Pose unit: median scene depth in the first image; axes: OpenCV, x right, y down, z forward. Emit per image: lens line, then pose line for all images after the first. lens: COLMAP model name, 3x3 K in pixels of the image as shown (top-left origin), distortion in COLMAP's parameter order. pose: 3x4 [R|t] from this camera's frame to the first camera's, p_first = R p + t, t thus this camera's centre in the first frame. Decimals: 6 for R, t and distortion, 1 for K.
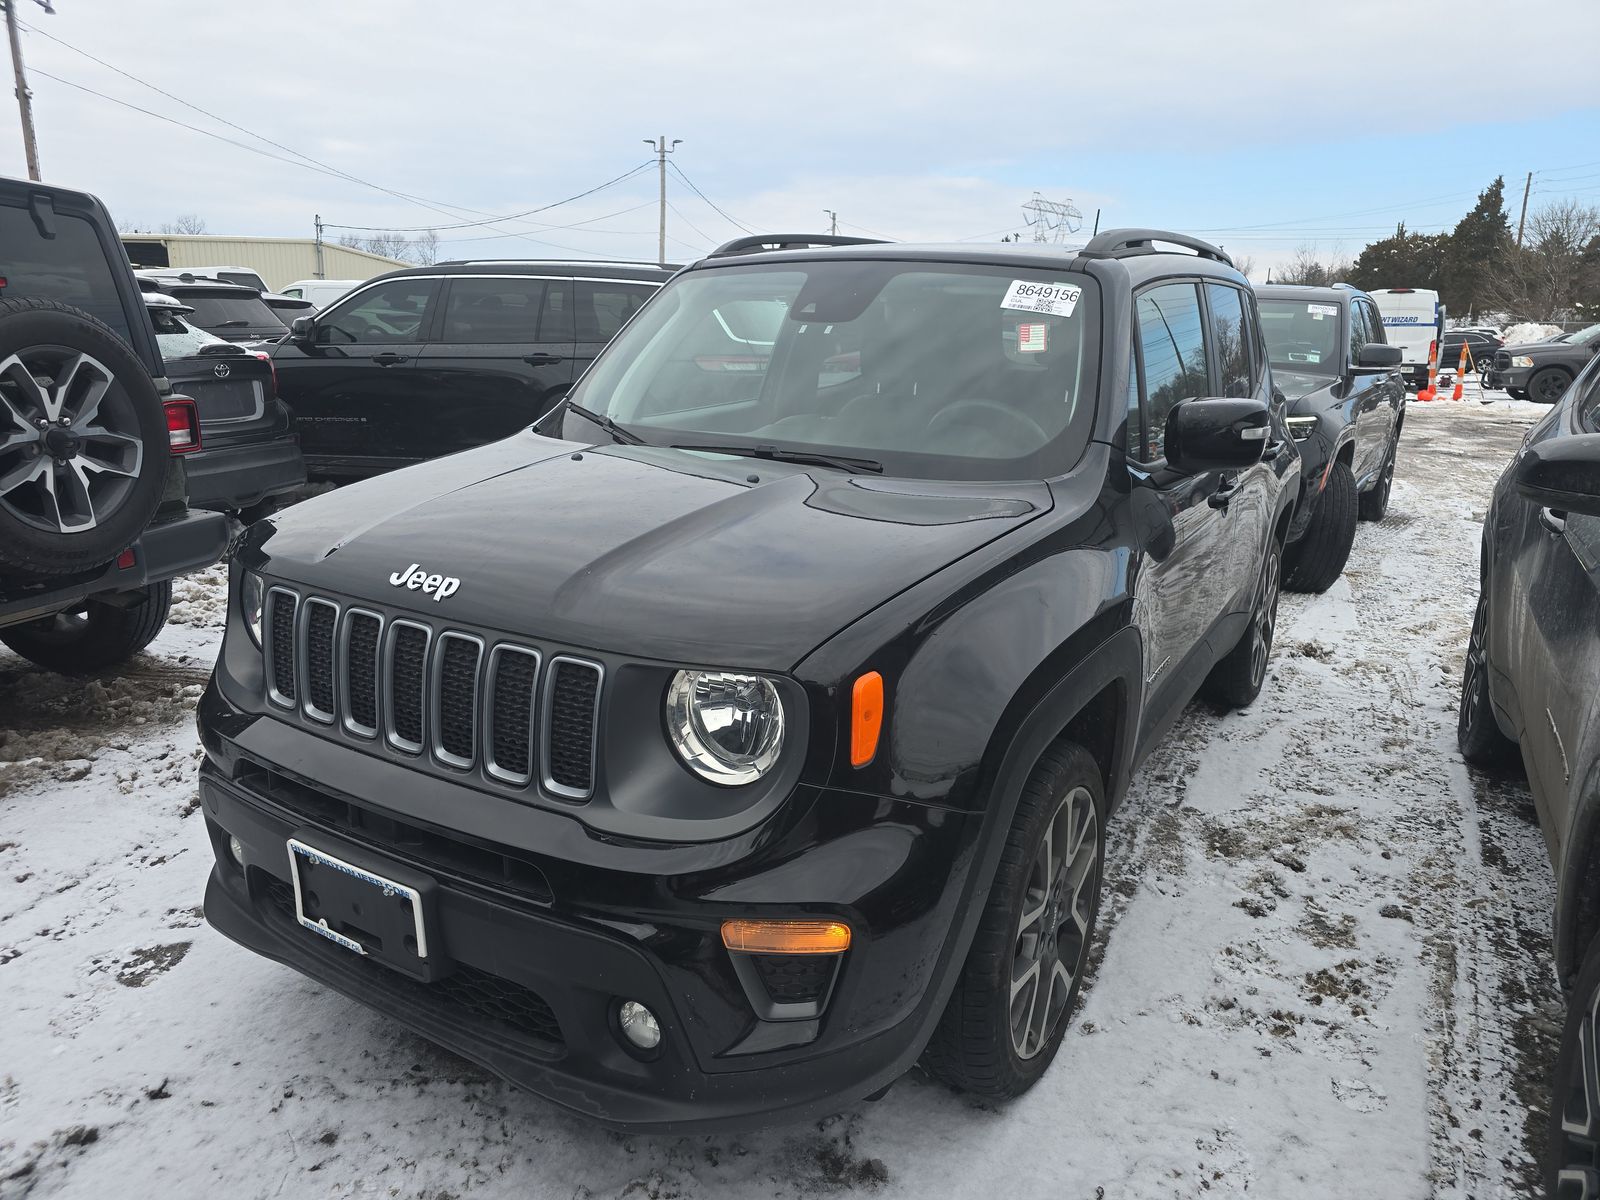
lens RADIAL K [[1075.9, 0, 792.8], [0, 1075.9, 609.8], [0, 0, 1]] dist [0.051727, -0.043021]
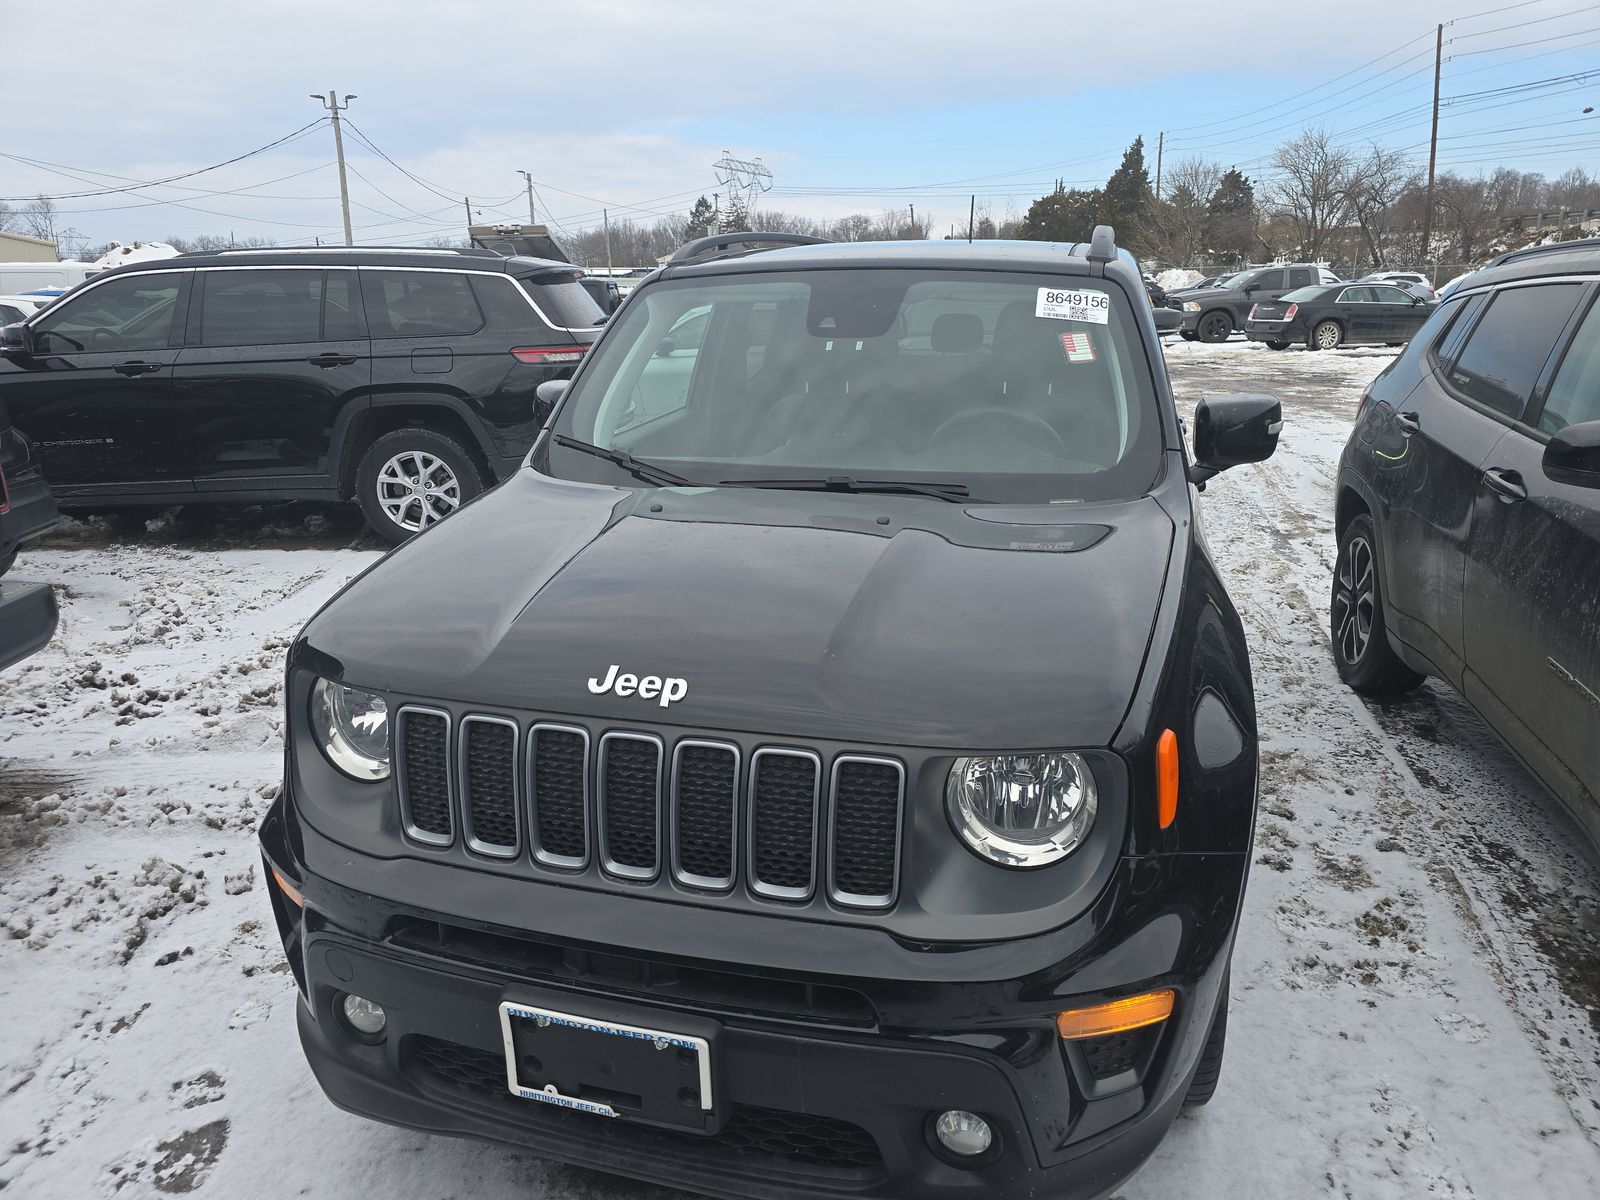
lens RADIAL K [[1075.9, 0, 792.8], [0, 1075.9, 609.8], [0, 0, 1]] dist [0.051727, -0.043021]
pose [[0.962899, -0.110616, 0.246151, -0.298474], [0.102235, 0.993668, 0.046608, -0.080625], [-0.249748, -0.019714, 0.968110, 0.086373]]
